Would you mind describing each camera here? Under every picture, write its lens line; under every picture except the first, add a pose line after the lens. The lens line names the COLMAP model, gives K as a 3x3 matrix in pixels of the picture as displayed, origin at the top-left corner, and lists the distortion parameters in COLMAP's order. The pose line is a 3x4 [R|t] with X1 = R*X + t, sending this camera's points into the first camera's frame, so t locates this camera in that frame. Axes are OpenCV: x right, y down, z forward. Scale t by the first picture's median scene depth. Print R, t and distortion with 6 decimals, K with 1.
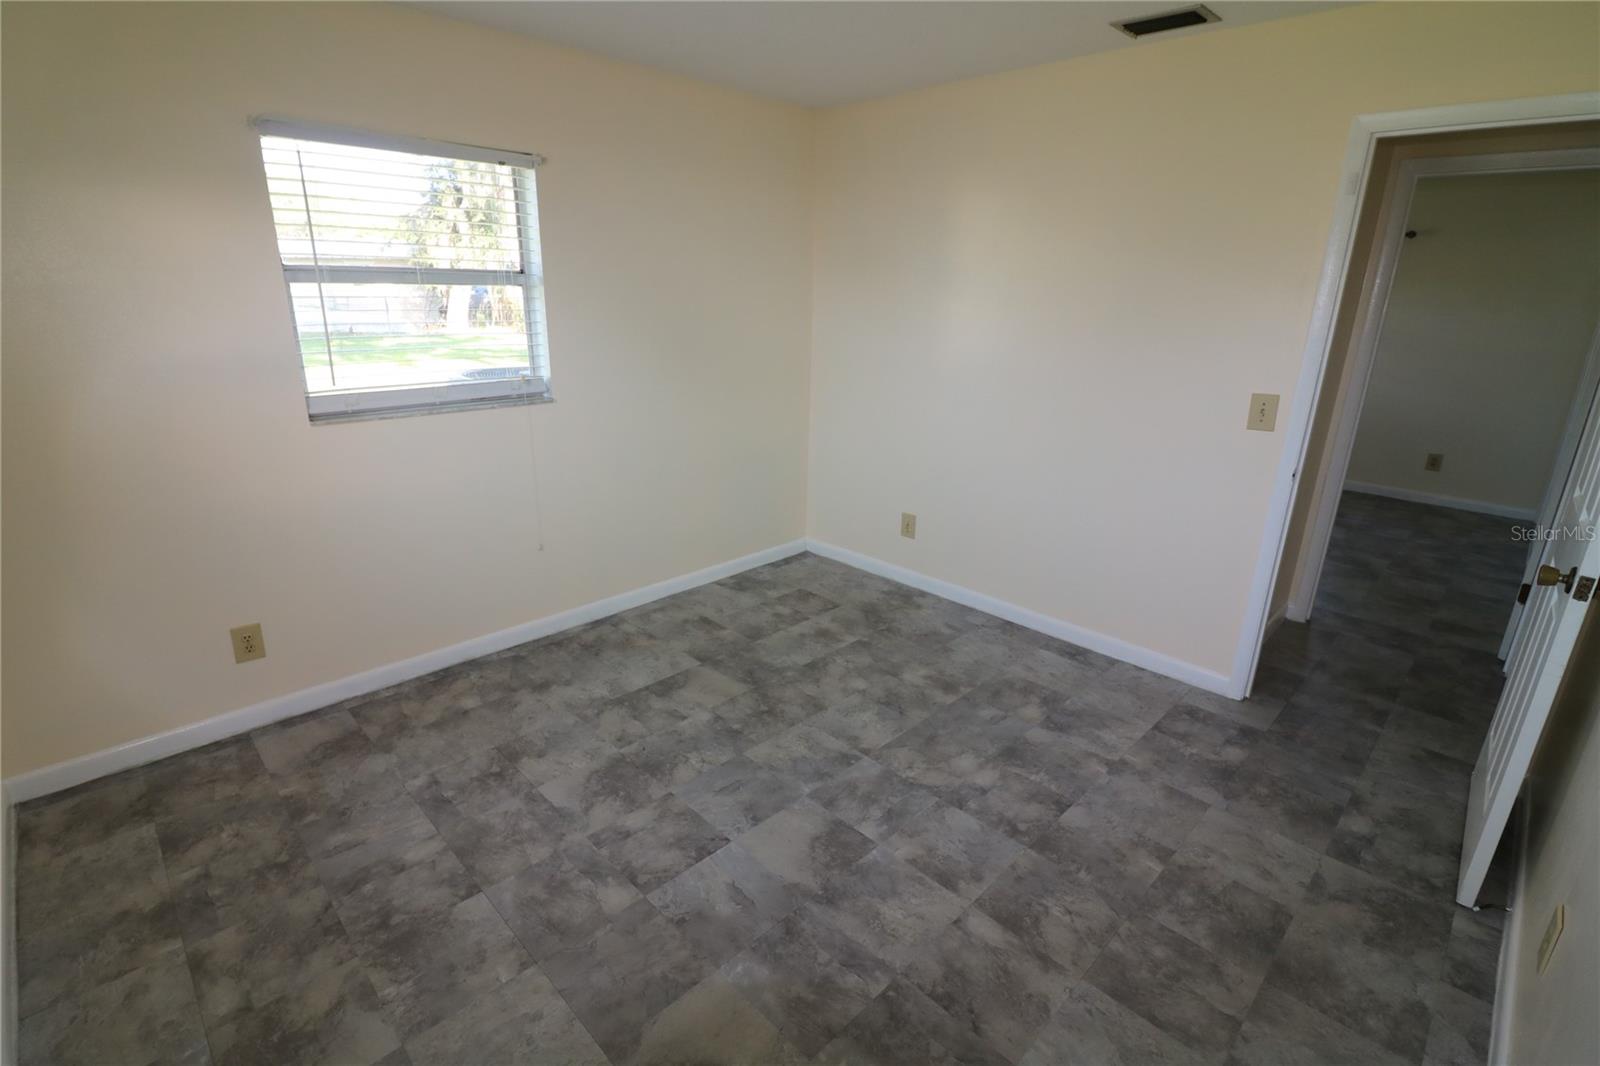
lens RADIAL K [[738.1, 0, 788.8], [0, 738.1, 520.1], [0, 0, 1]] dist [-0.008208, -0.007754]
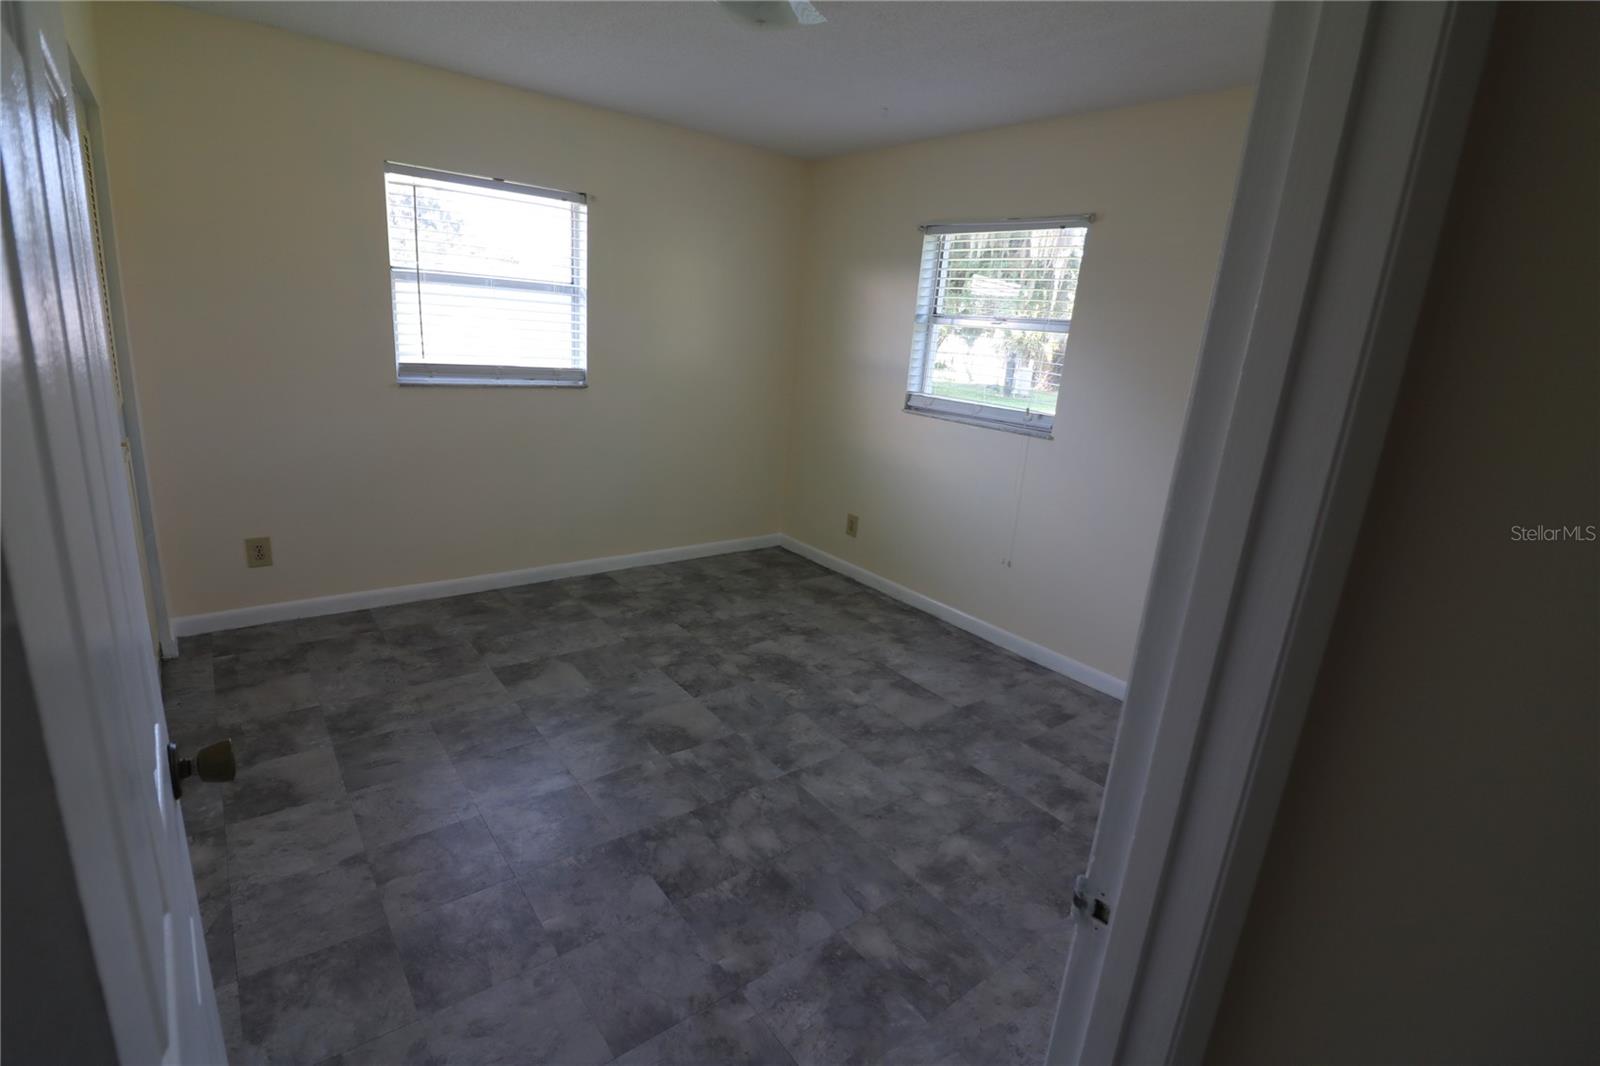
lens RADIAL K [[738.1, 0, 790.9], [0, 738.1, 521.0], [0, 0, 1]] dist [-0.008208, -0.007754]
pose [[-0.100622, 0.233774, -0.967070, 0.987249], [-0.373263, 0.892136, 0.254497, -0.236803], [0.922253, 0.386579, -0.002509, 0.883461]]
